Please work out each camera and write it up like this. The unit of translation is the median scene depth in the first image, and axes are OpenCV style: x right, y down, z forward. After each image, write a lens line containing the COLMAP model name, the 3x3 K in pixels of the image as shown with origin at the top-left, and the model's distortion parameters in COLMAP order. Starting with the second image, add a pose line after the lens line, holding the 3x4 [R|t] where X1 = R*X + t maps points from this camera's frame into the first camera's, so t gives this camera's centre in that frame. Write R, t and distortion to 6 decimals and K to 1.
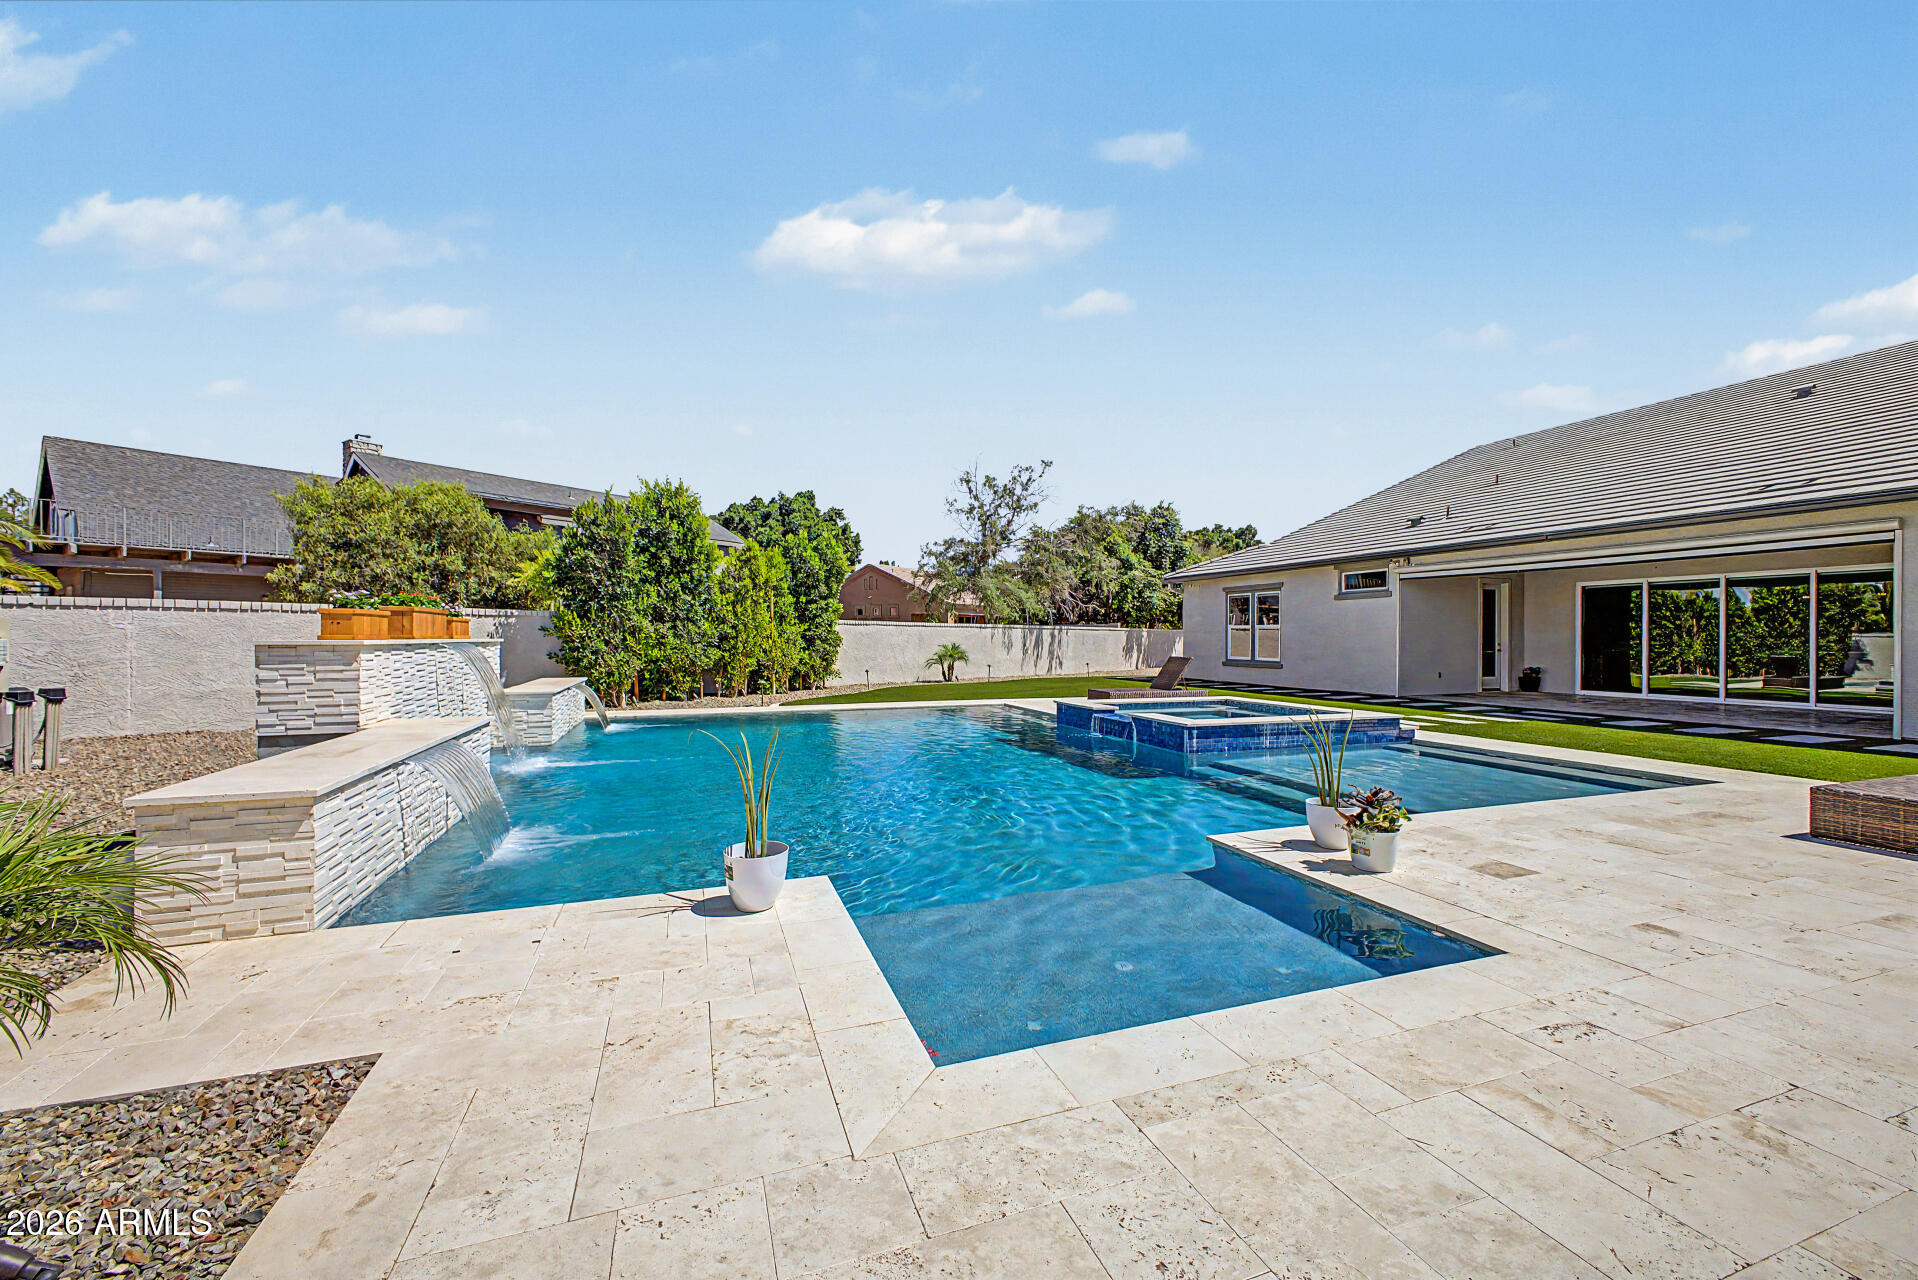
lens RADIAL K [[746.7, 0, 959.0], [0, 746.7, 640.0], [0, 0, 1]] dist [0.028345, -0.011598]
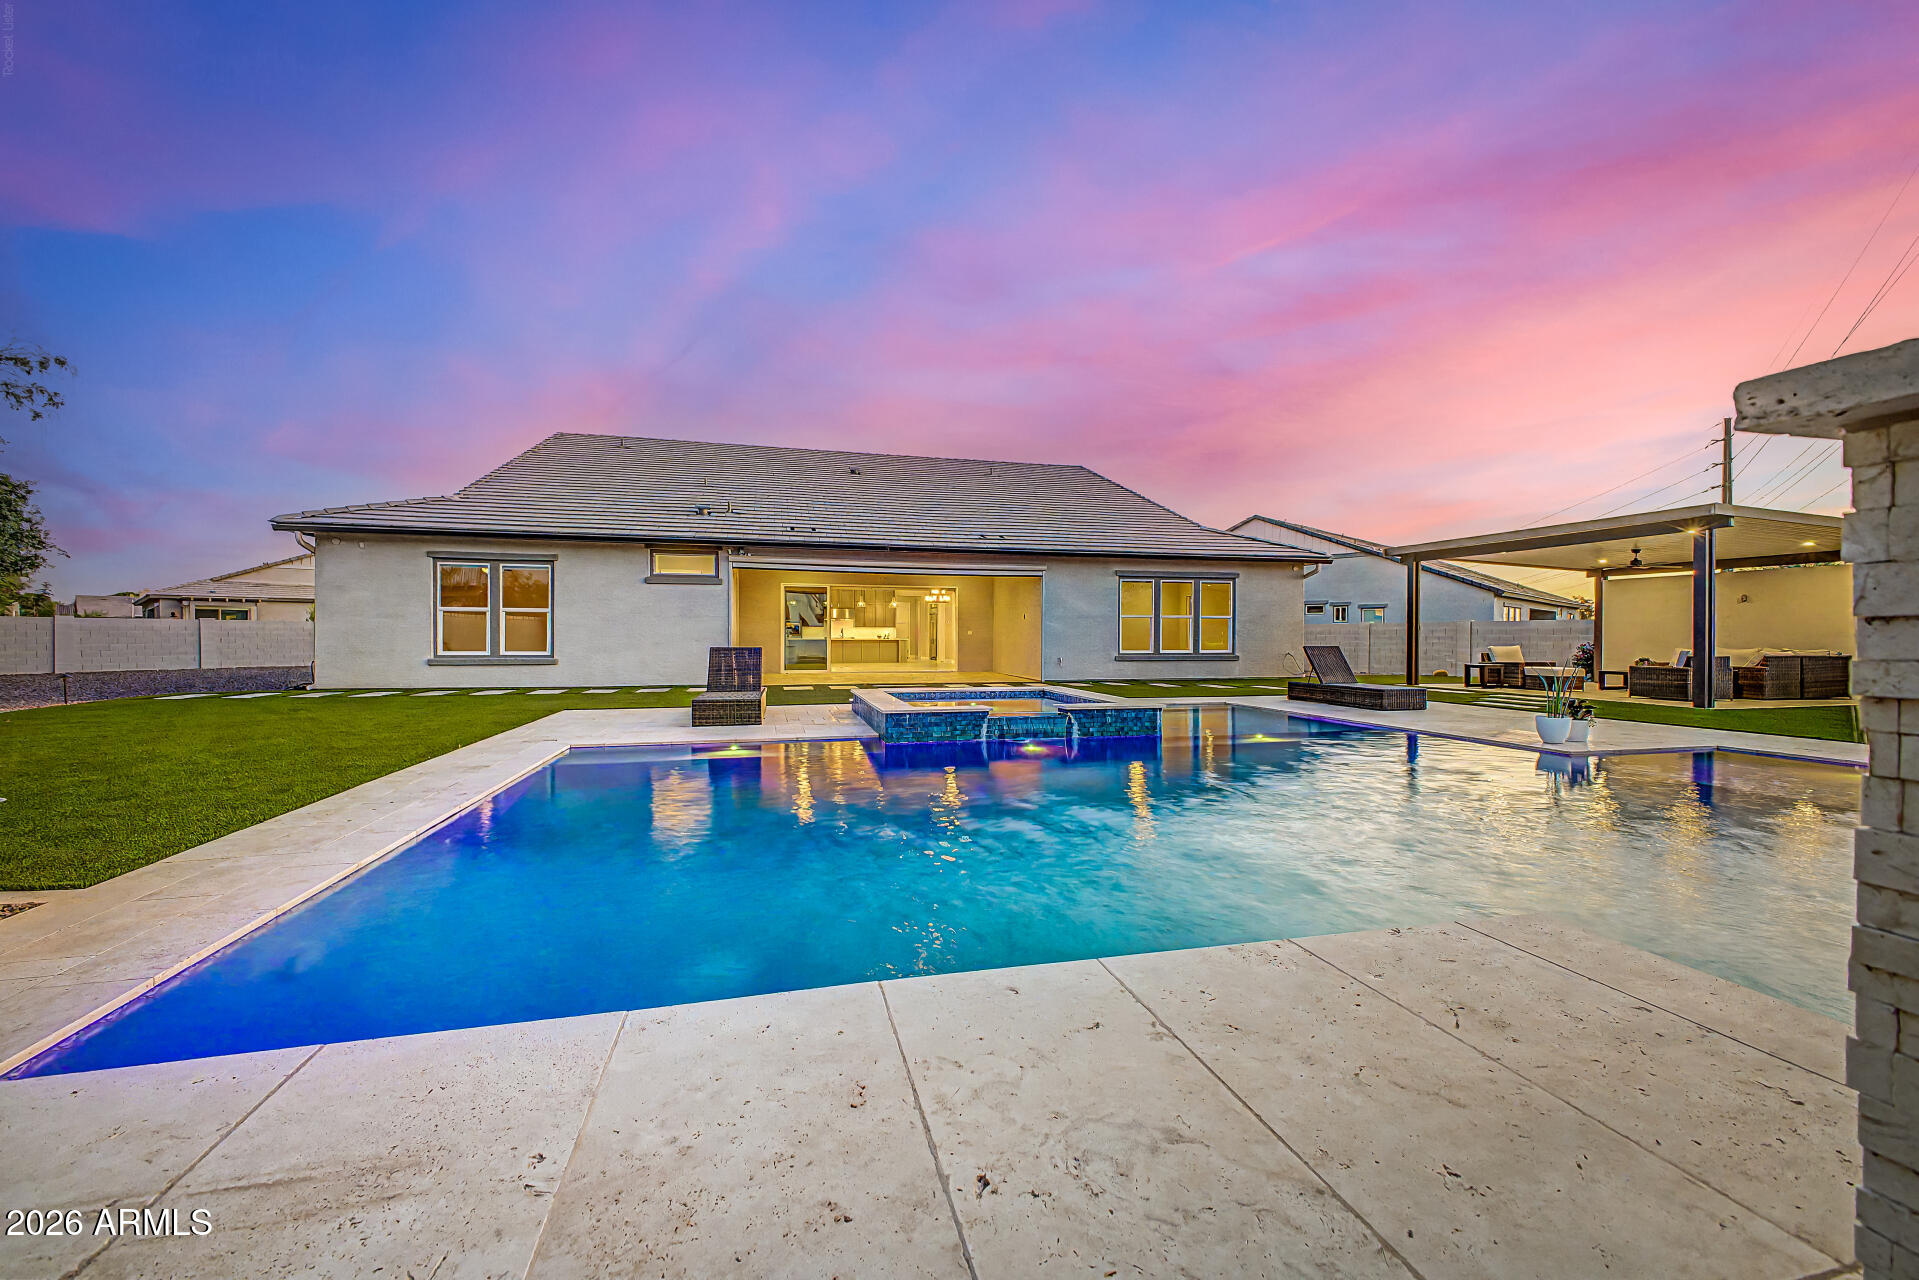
lens RADIAL K [[753.0, 0, 959.5], [0, 753.0, 640.0], [0, 0, 1]] dist [0.005962, -0.000508]
pose [[0.095150, -0.005869, 0.995446, -0.360086], [-0.000554, 0.999982, 0.005949, 0.009030], [-0.995463, -0.001117, 0.095145, 0.577913]]
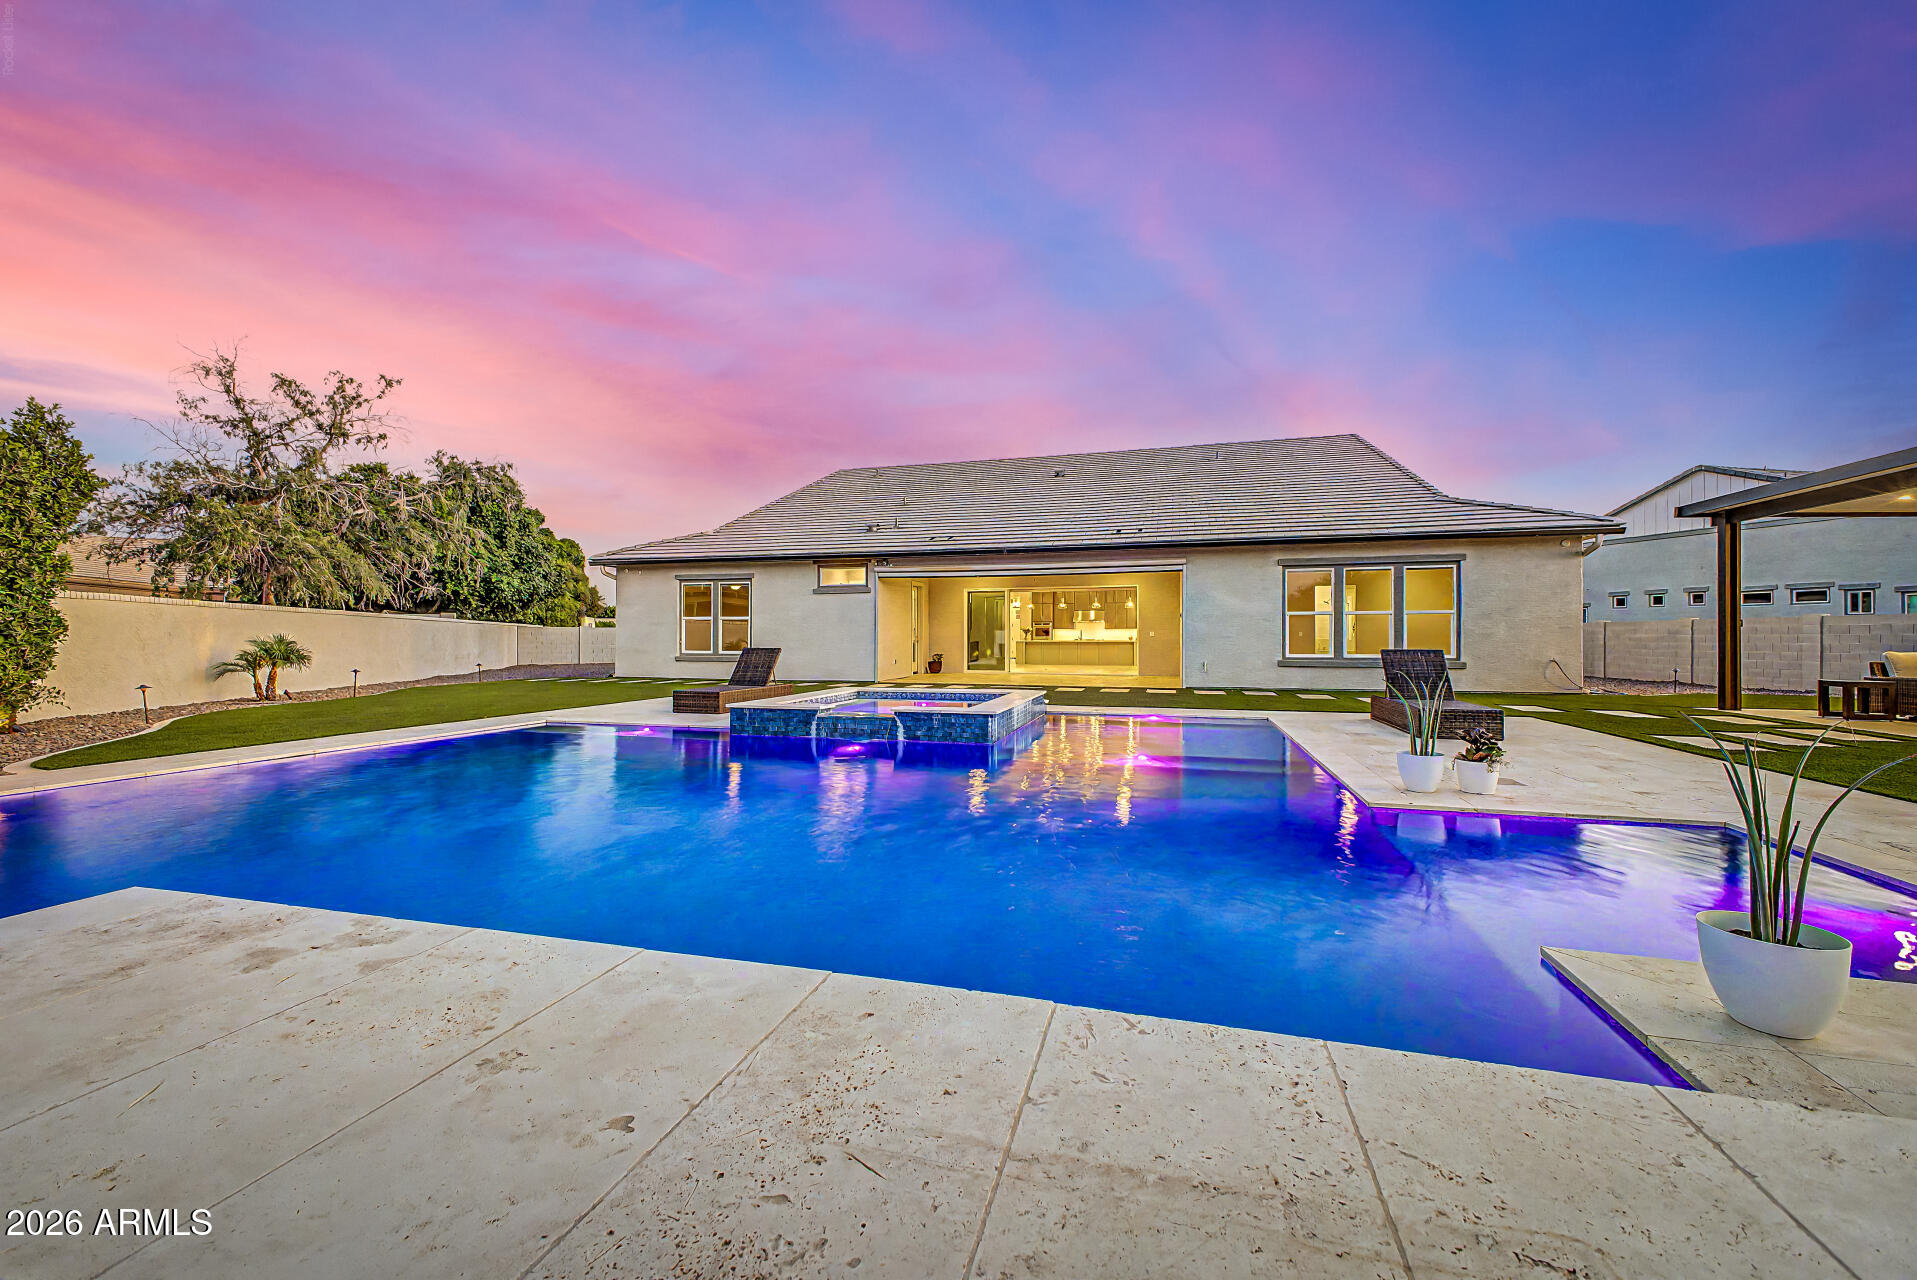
lens RADIAL K [[756.3, 0, 967.2], [0, 756.3, 630.8], [0, 0, 1]] dist [0.002748, -0.000114]
pose [[0.574245, 0.005890, 0.818663, -0.239553], [0.003133, 0.999951, -0.009391, 0.009636], [-0.818678, 0.007958, 0.574198, 0.239441]]
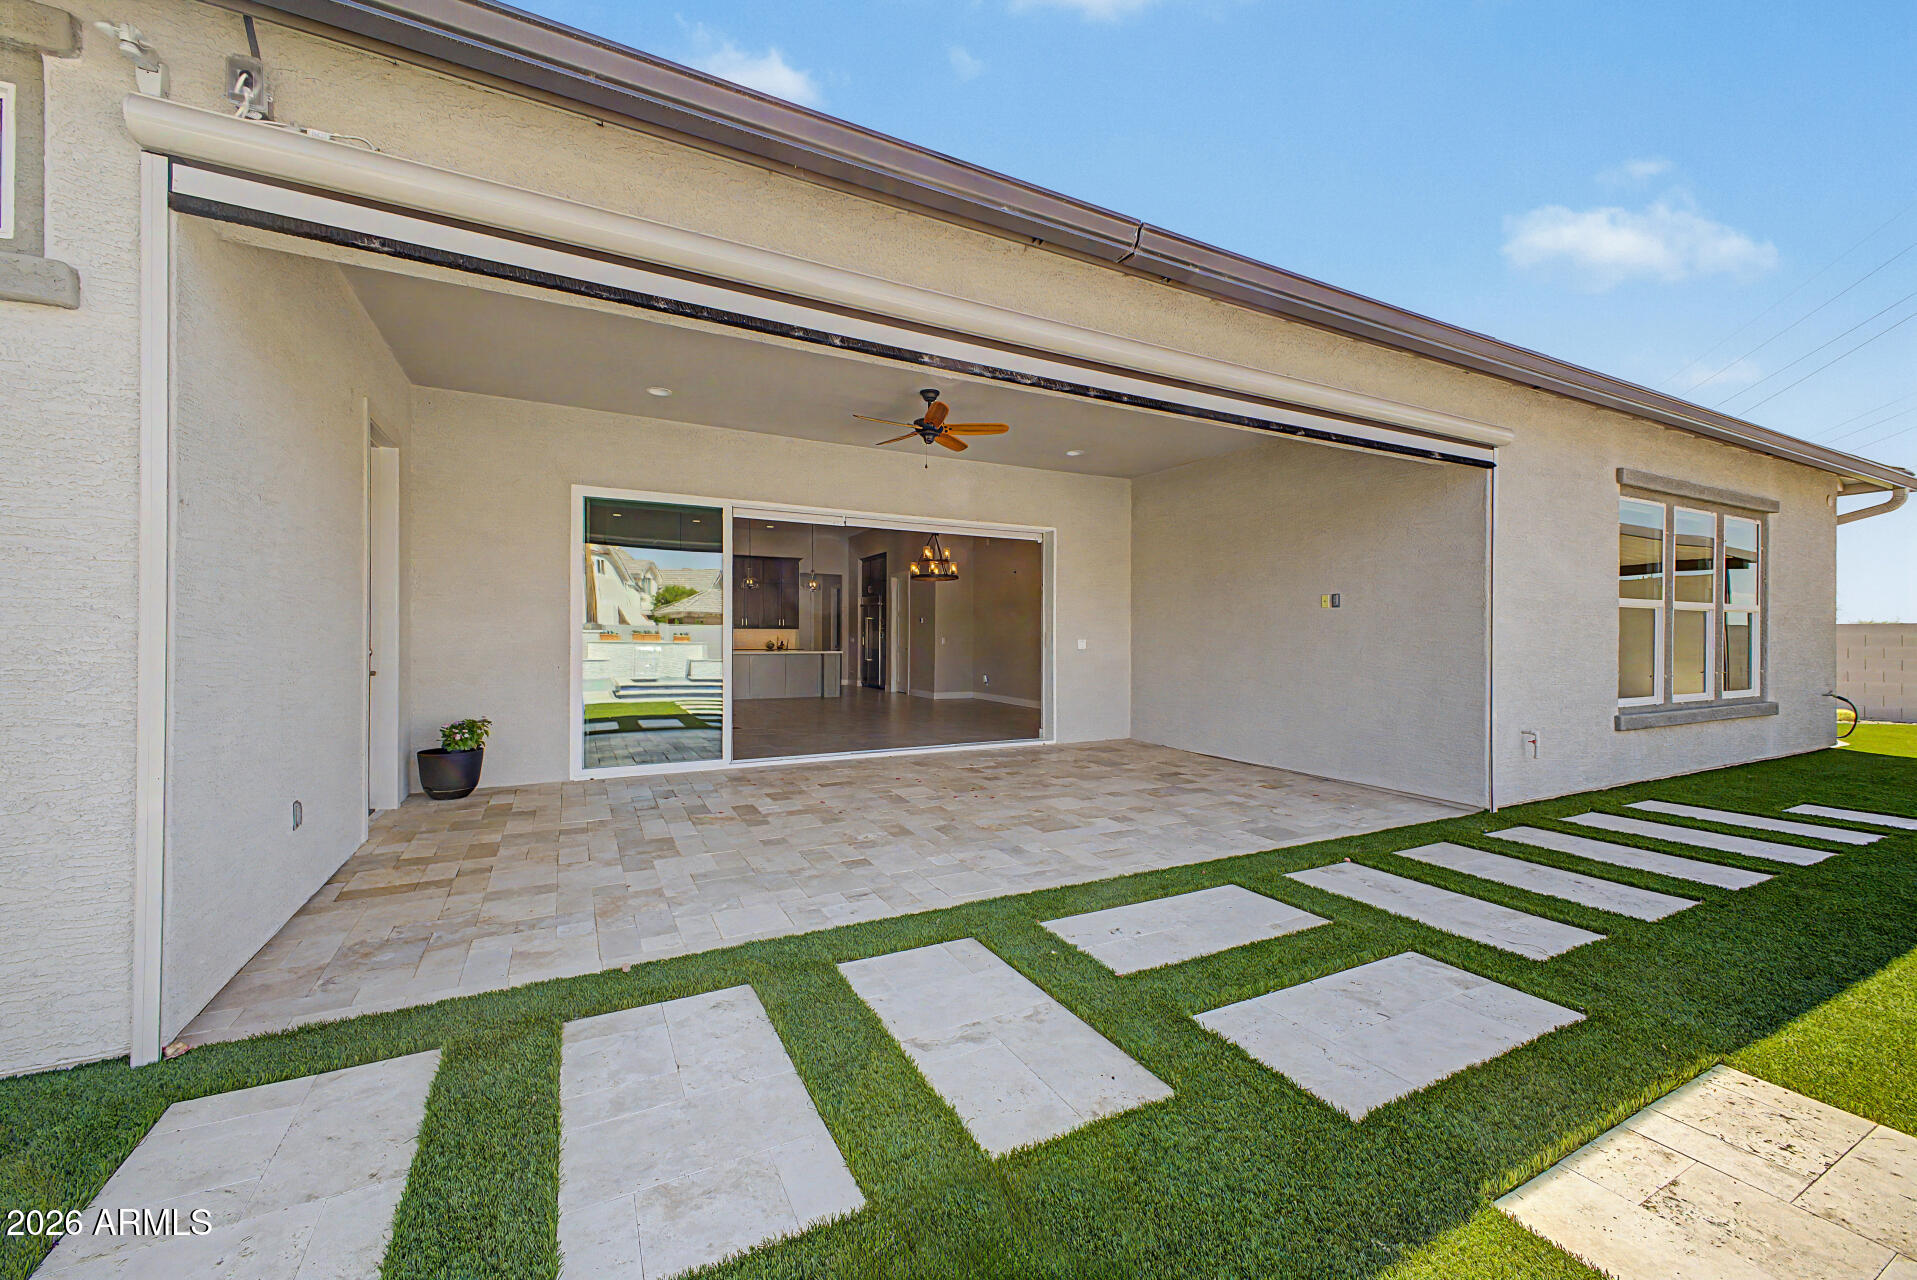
lens RADIAL K [[752.3, 0, 958.5], [0, 752.3, 640.0], [0, 0, 1]] dist [0.005962, -0.000508]
pose [[-0.132980, -0.003990, 0.991111, 0.404085], [-0.001655, 0.999991, 0.003804, -0.000064], [-0.991117, -0.001134, -0.132986, 0.832900]]
